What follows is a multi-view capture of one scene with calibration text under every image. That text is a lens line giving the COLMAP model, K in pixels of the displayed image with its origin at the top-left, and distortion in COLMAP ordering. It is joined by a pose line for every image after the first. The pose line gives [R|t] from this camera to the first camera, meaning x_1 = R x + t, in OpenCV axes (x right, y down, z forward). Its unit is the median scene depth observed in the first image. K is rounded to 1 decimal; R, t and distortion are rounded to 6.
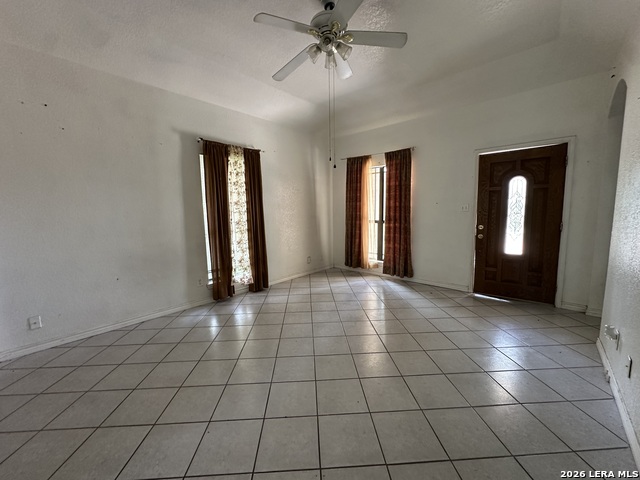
lens RADIAL K [[258.1, 0, 319.3], [0, 258.1, 239.5], [0, 0, 1]] dist [-0.002042, -0.000335]
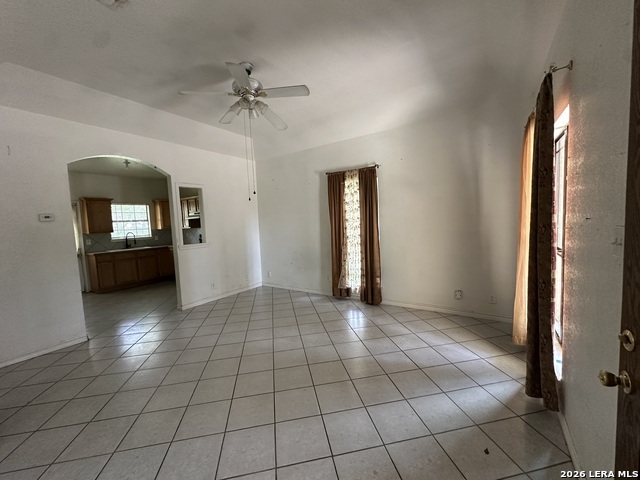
lens RADIAL K [[258.1, 0, 318.8], [0, 258.1, 236.7], [0, 0, 1]] dist [-0.002042, -0.000335]
pose [[0.135564, 0.075265, -0.987906, 0.795591], [-0.075794, 0.994976, 0.065403, -0.128457], [0.987865, 0.066011, 0.140587, 0.702536]]
